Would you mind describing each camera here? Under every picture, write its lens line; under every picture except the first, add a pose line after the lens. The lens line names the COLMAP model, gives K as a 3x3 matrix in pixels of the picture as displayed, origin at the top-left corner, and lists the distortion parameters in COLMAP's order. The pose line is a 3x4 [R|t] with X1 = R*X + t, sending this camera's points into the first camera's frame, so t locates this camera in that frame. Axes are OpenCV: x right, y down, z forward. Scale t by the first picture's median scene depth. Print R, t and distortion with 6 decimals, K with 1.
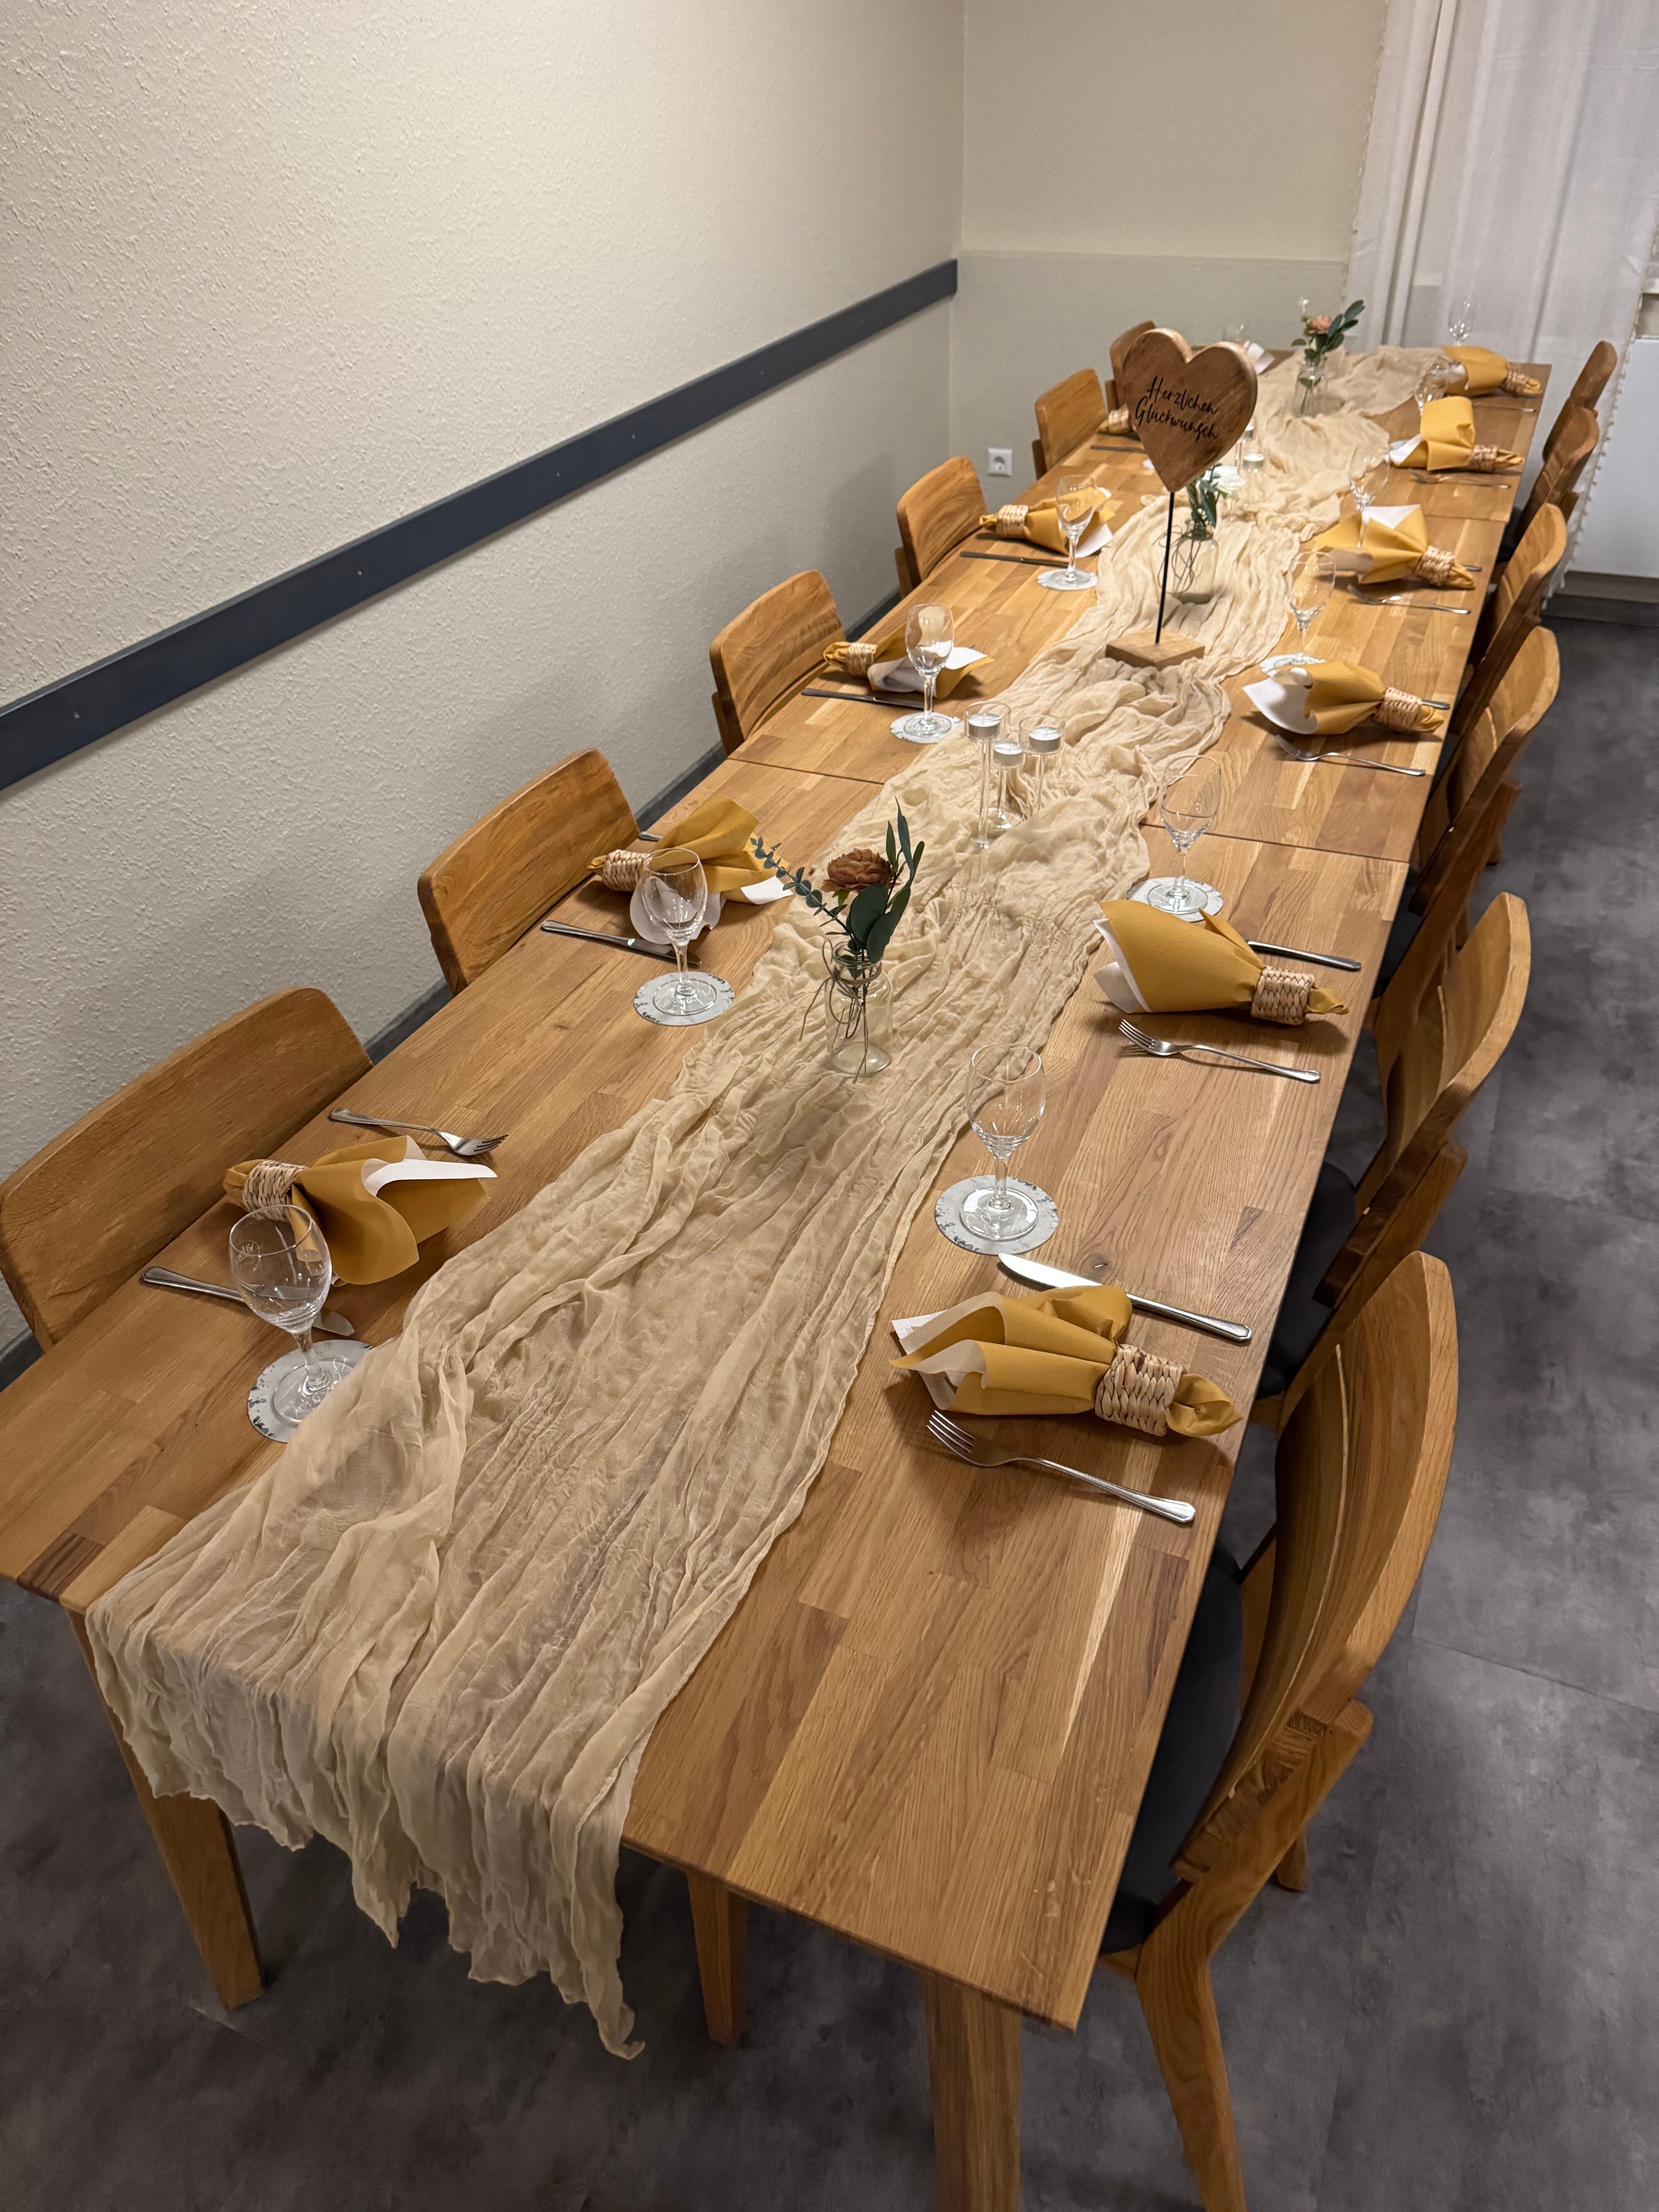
lens RADIAL K [[1577.0, 0, 829.3], [0, 1577.0, 1124.5], [0, 0, 1]] dist [-0.003560, -0.012540]
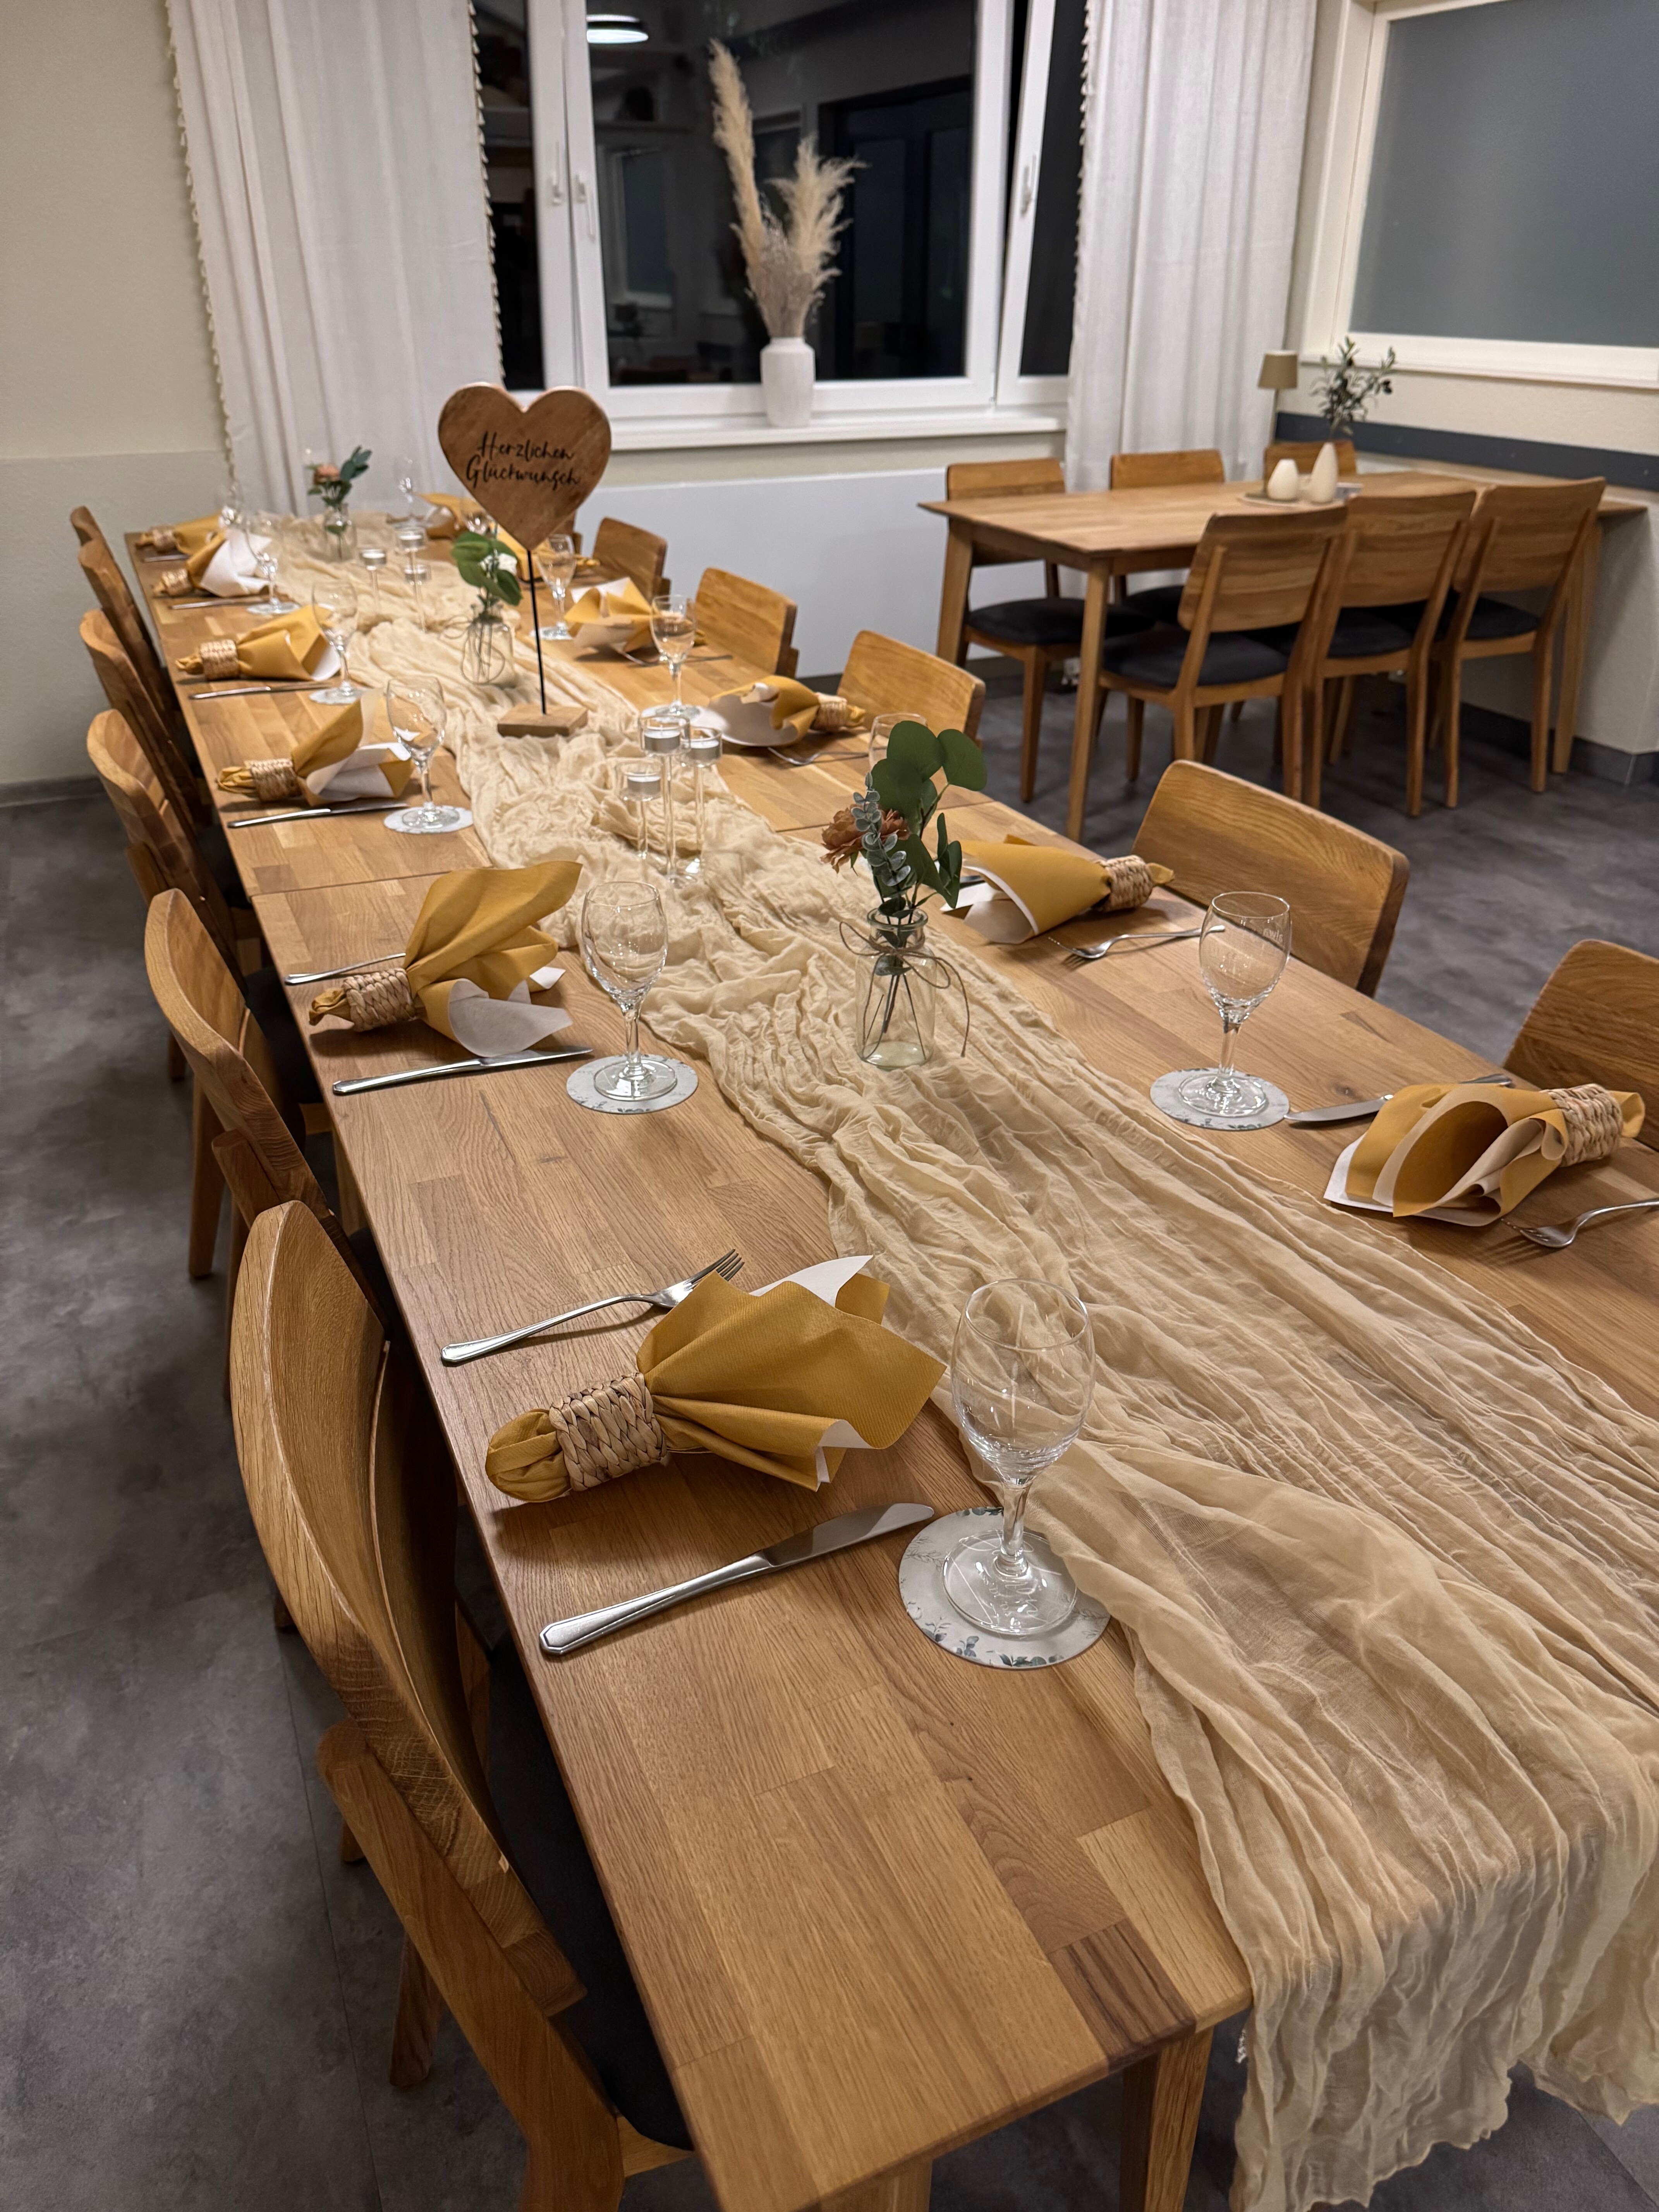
lens RADIAL K [[1577.0, 0, 829.3], [0, 1577.0, 1124.5], [0, 0, 1]] dist [-0.003560, -0.012540]
pose [[0.669894, -0.321545, 0.669216, -0.425587], [0.424371, 0.905431, 0.010240, -0.022427], [-0.609222, 0.277136, 0.742997, 0.293375]]
